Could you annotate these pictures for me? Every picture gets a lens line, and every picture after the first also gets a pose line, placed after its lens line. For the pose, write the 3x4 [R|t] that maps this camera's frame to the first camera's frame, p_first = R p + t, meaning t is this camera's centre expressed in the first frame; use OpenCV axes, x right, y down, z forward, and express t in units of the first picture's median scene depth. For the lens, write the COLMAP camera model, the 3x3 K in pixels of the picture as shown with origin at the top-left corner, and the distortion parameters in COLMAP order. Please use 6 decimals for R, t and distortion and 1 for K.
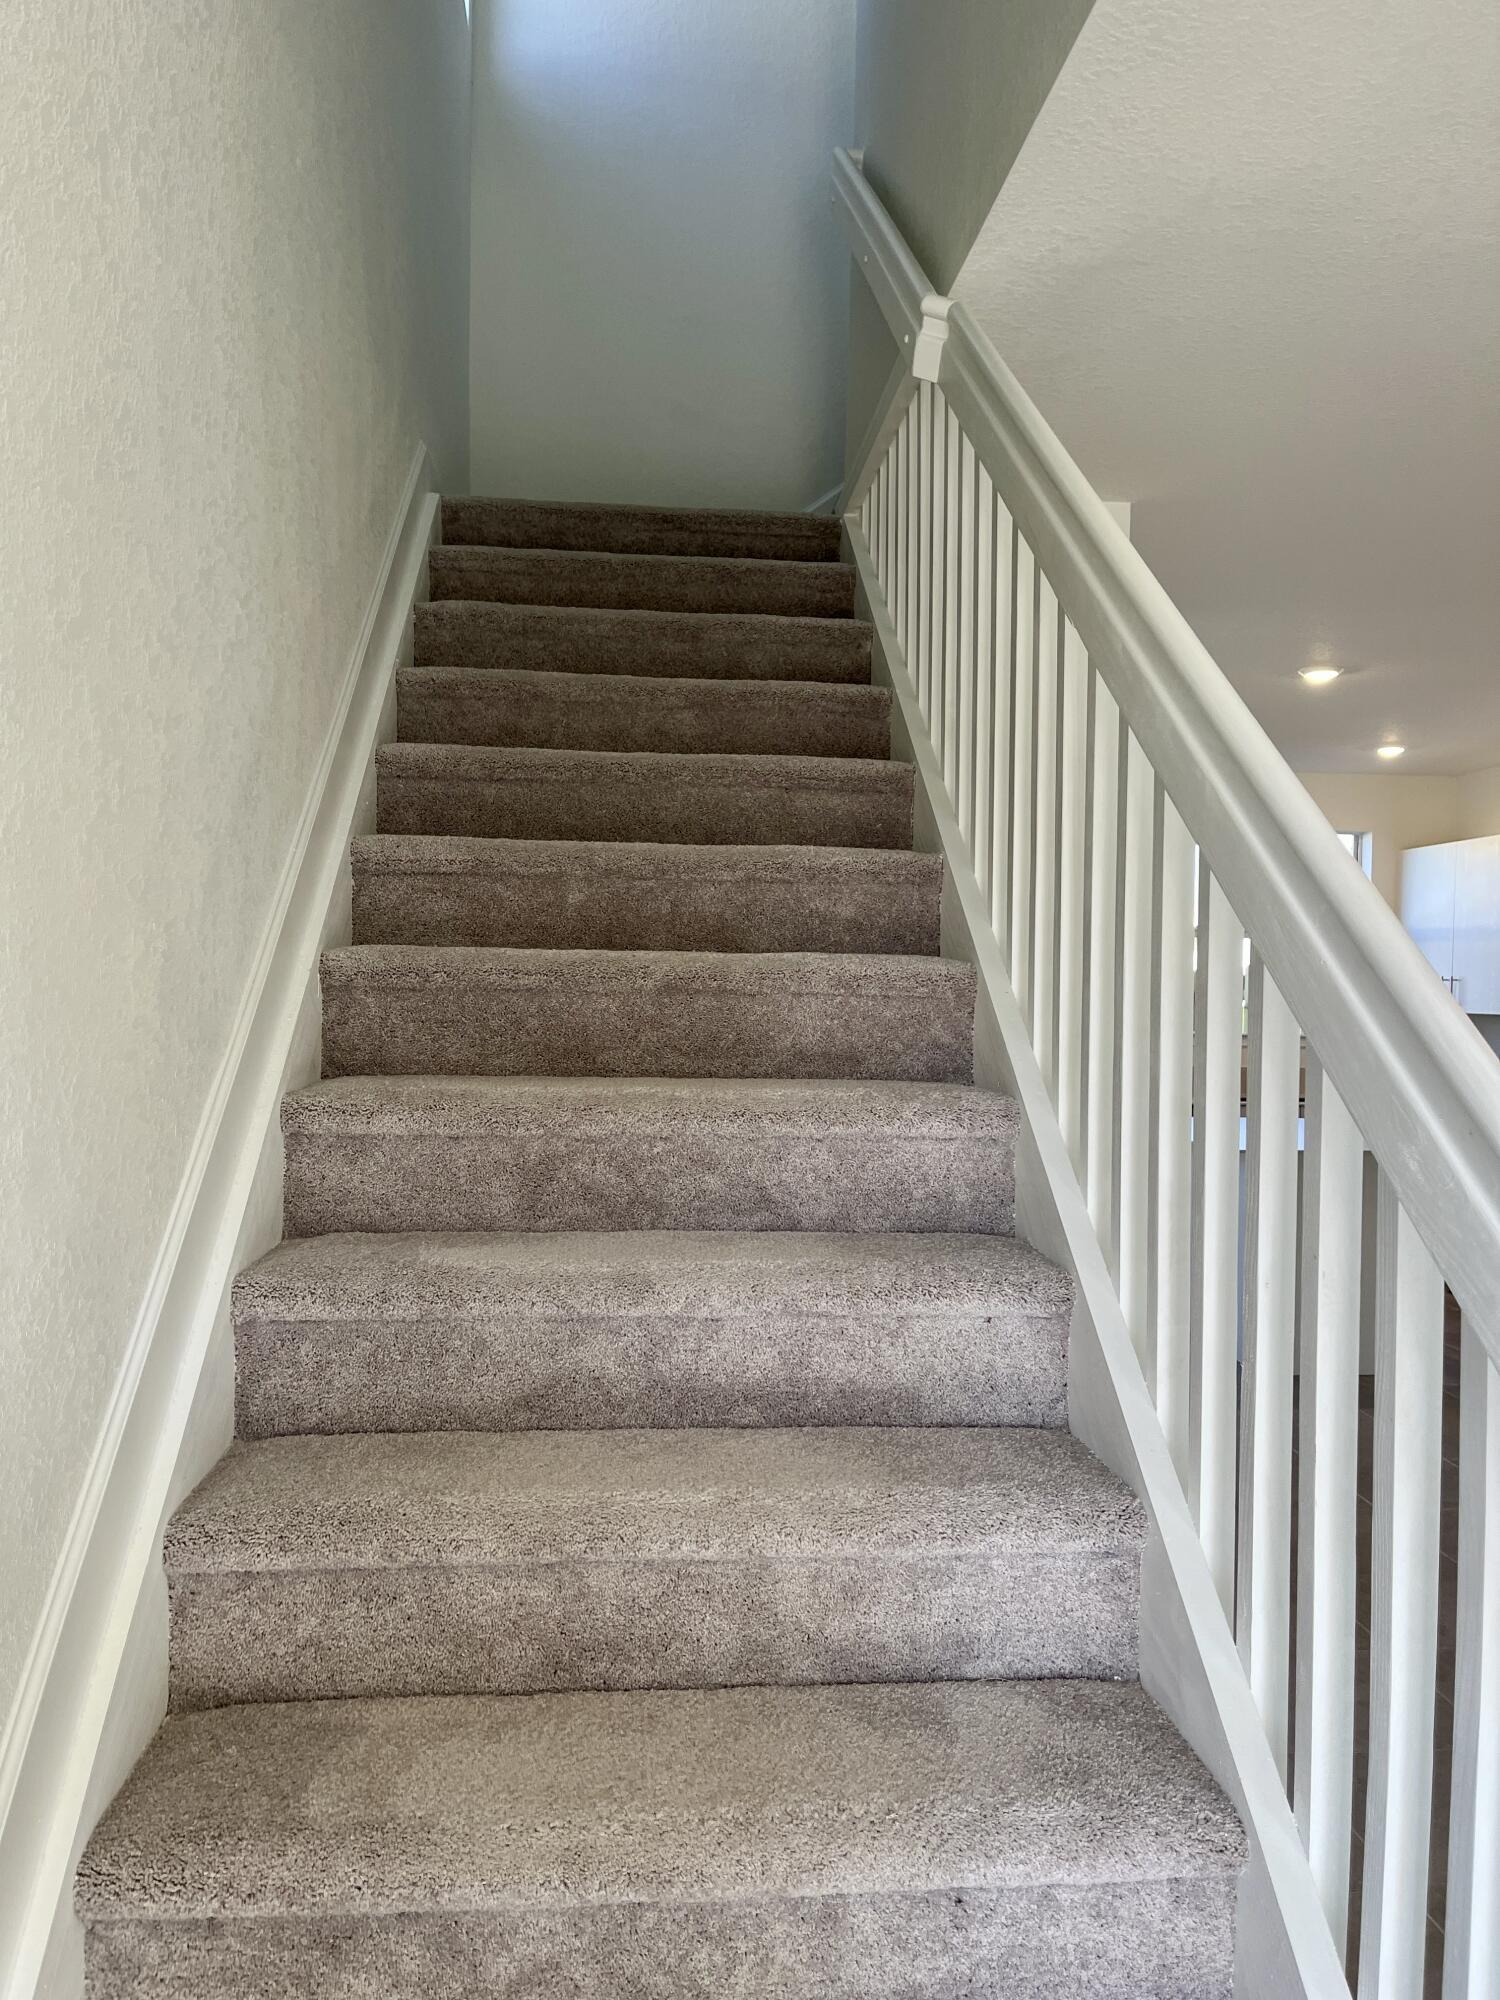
lens RADIAL K [[1514.4, 0, 749.9], [0, 1514.4, 996.3], [0, 0, 1]] dist [0.067091, -0.087770]
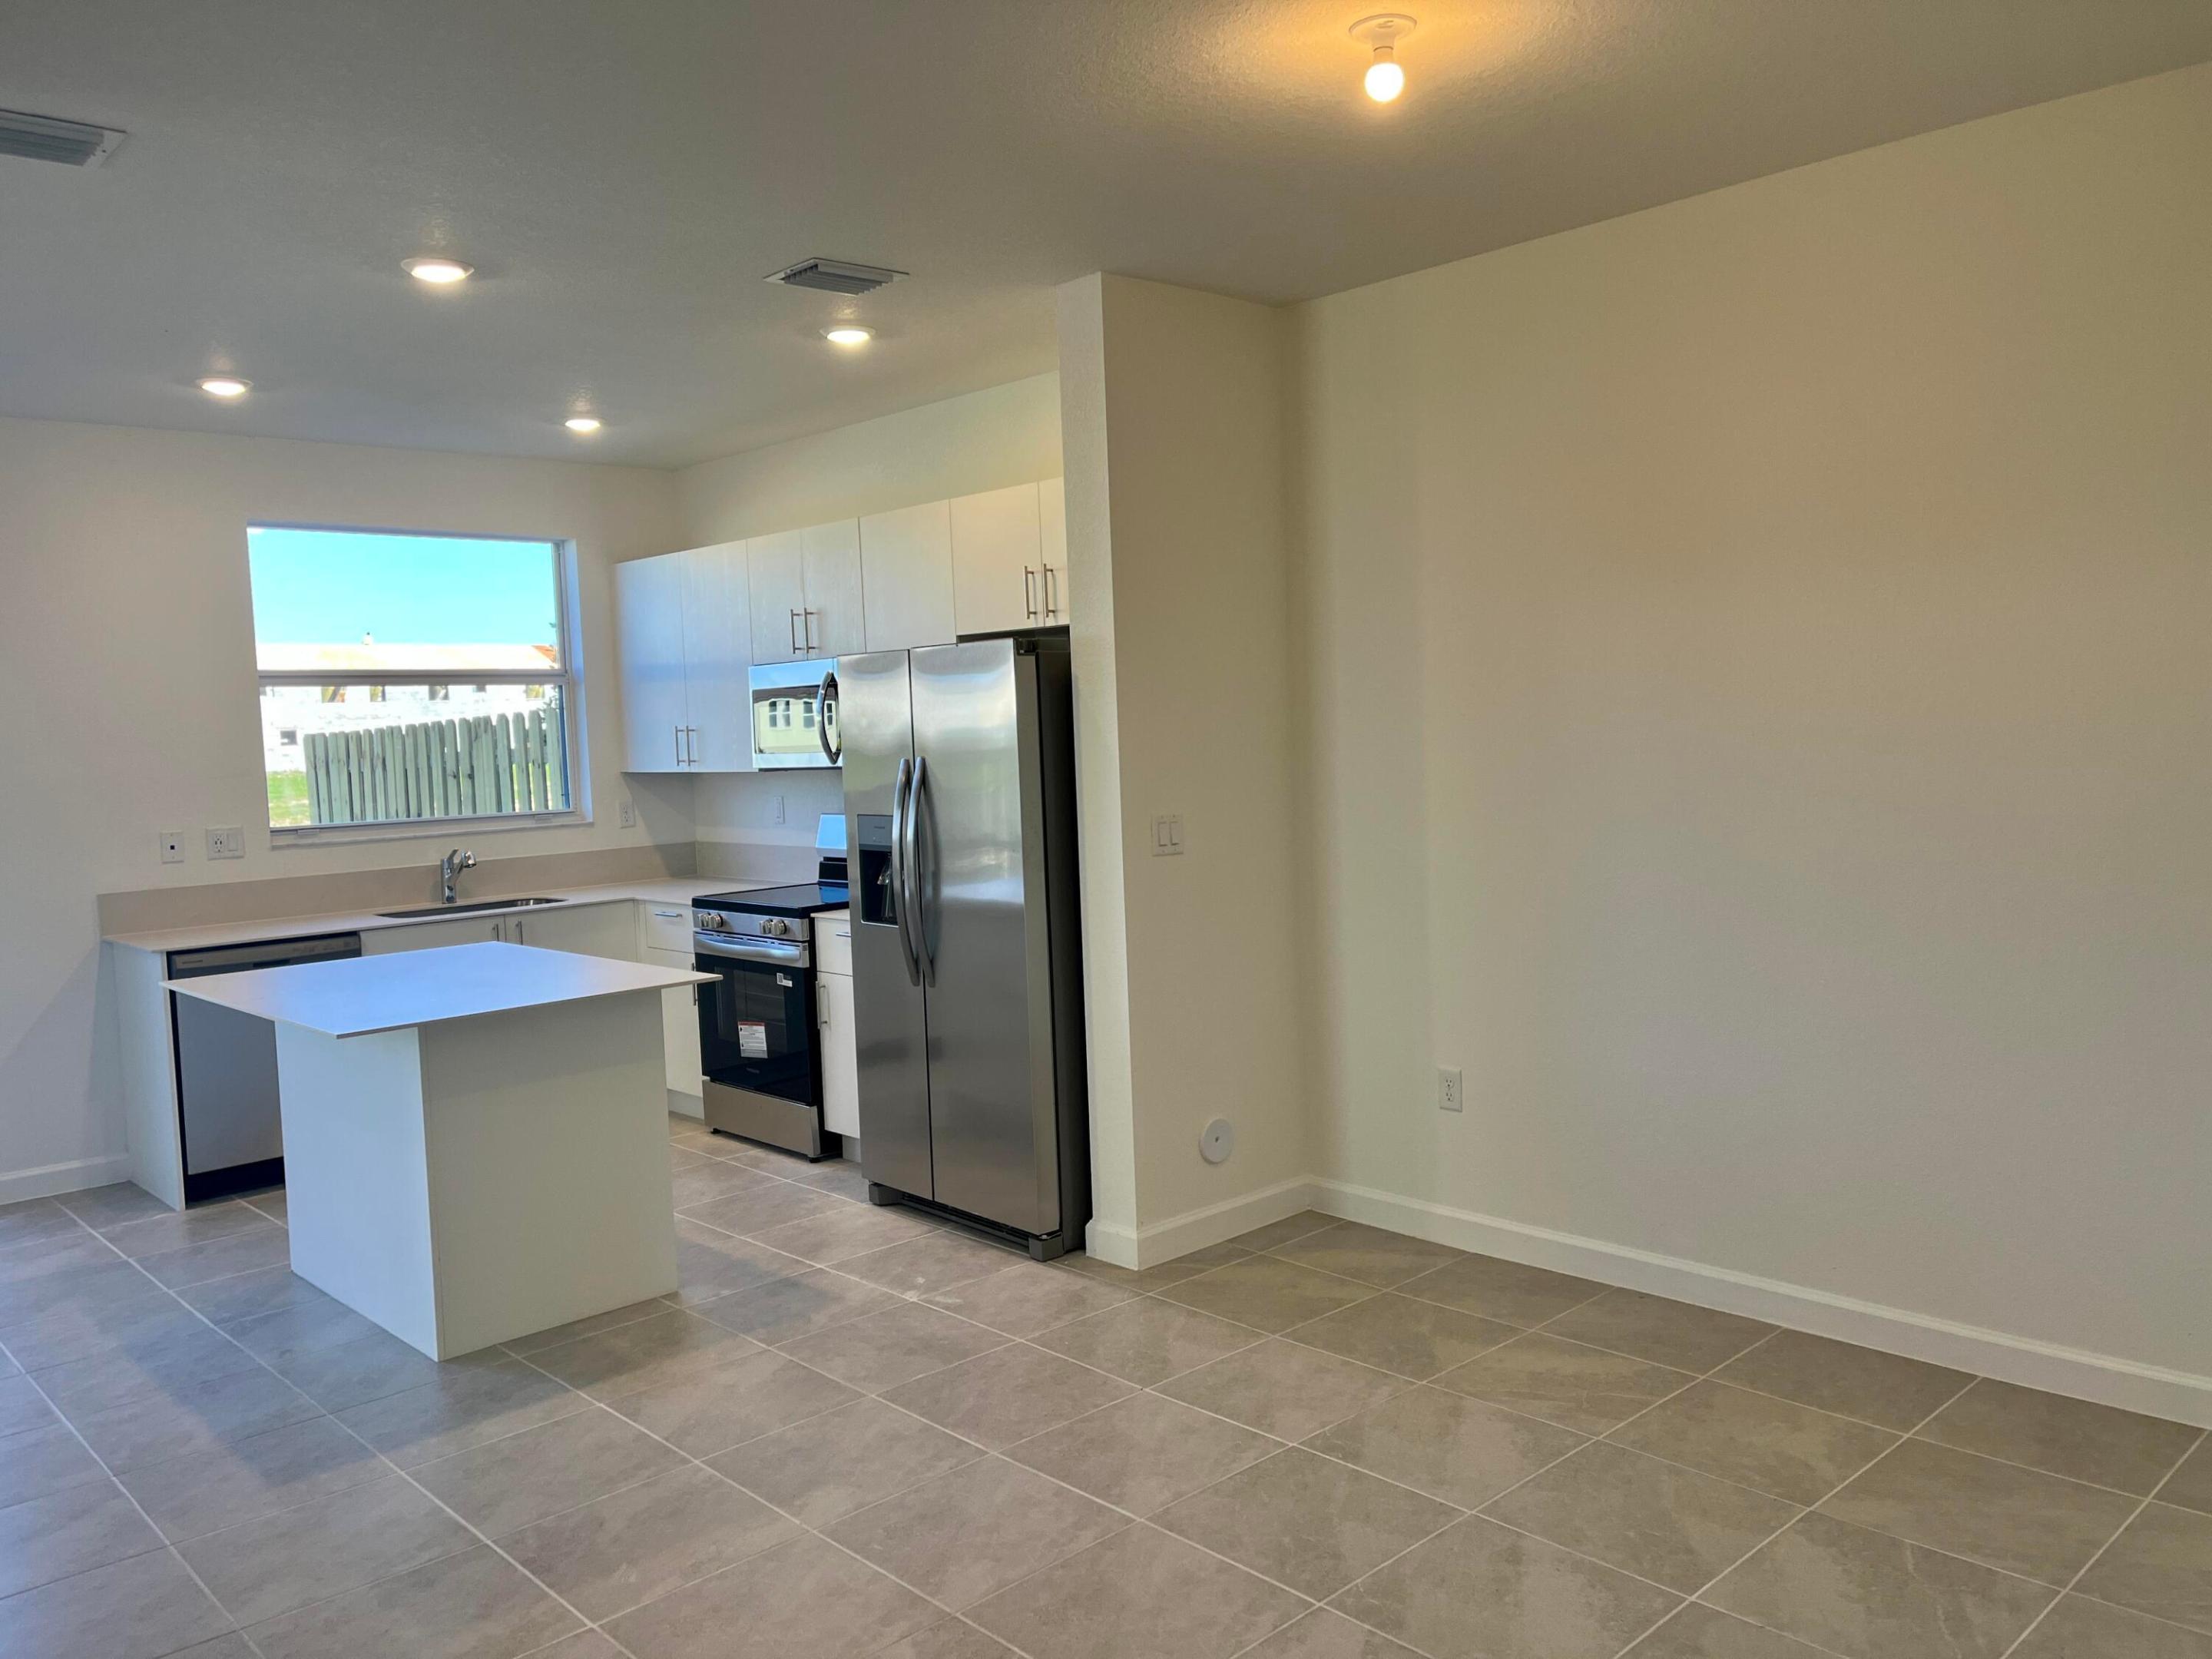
lens RADIAL K [[1674.9, 0, 1127.6], [0, 1674.9, 834.3], [0, 0, 1]] dist [0.067091, -0.087770]
pose [[0.784682, -0.087986, 0.613622, 0.416258], [0.055866, 0.995885, 0.071357, -0.025812], [-0.617376, -0.021712, 0.786369, 0.743055]]
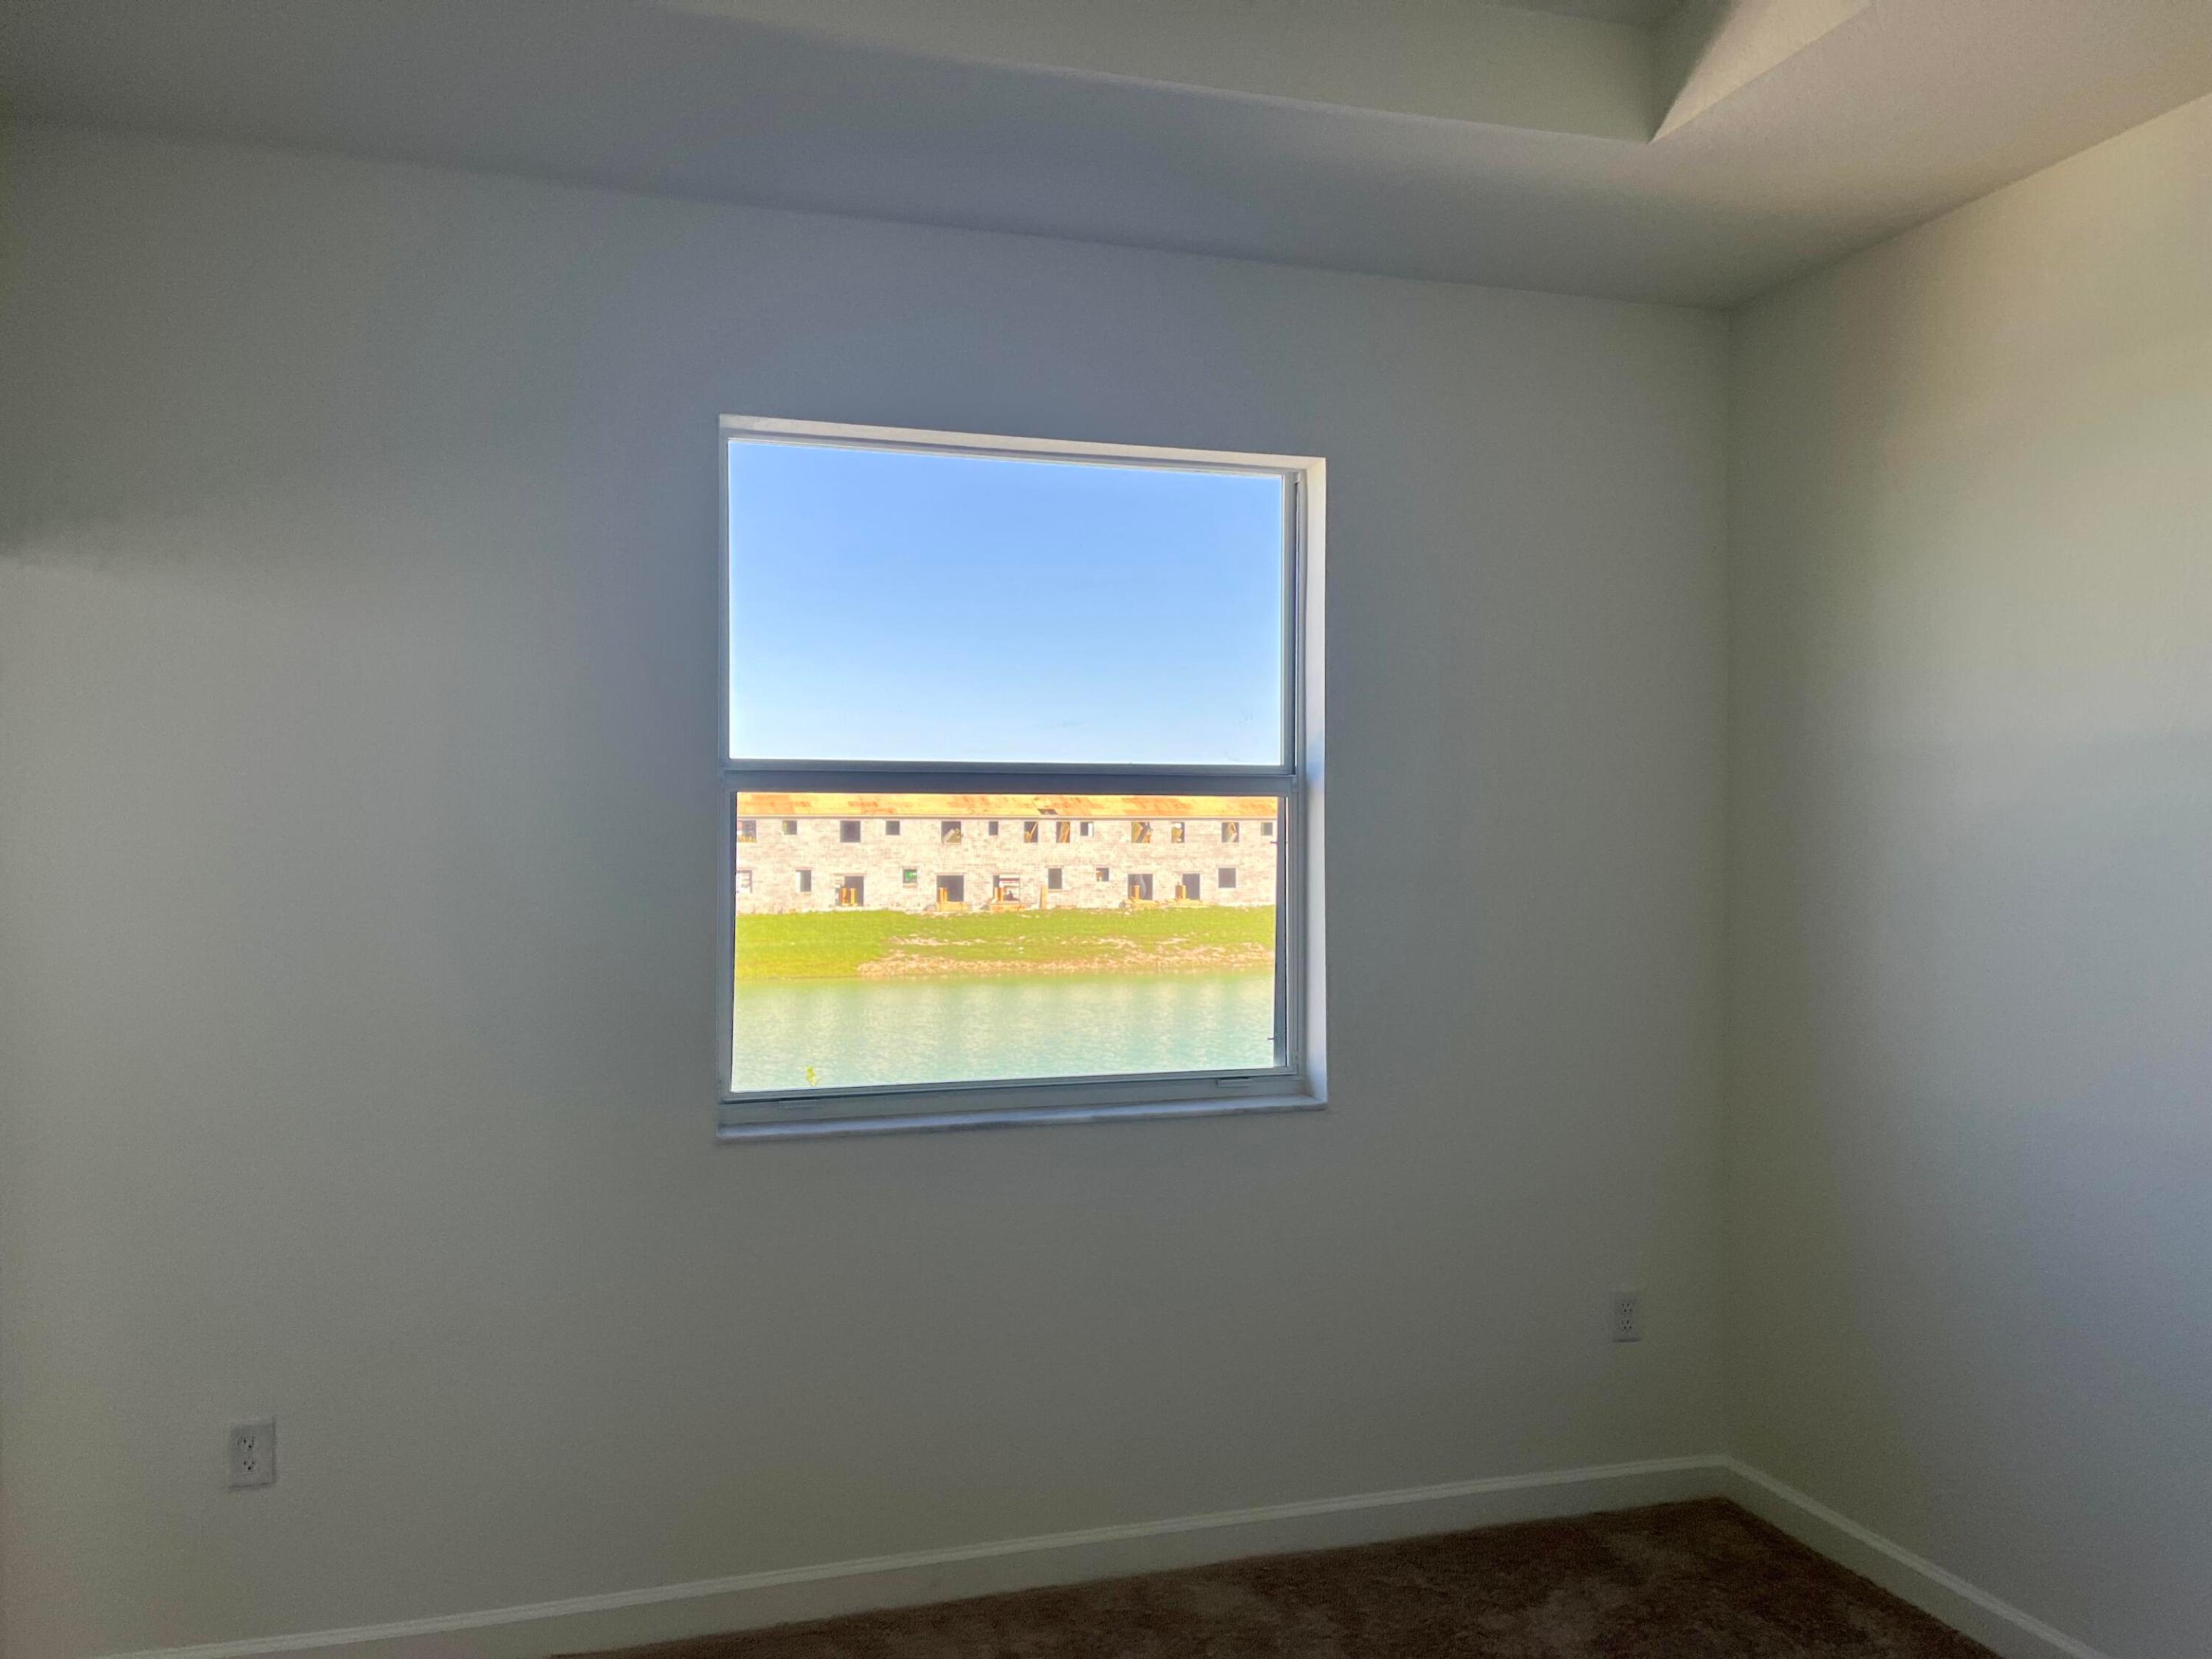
lens RADIAL K [[1674.9, 0, 1127.3], [0, 1674.9, 827.0], [0, 0, 1]] dist [0.067091, -0.087770]
pose [[0.977488, -0.020991, 0.209943, 1.180681], [0.030030, 0.998750, -0.039962, -0.054631], [-0.208841, 0.045367, 0.976897, 2.643828]]
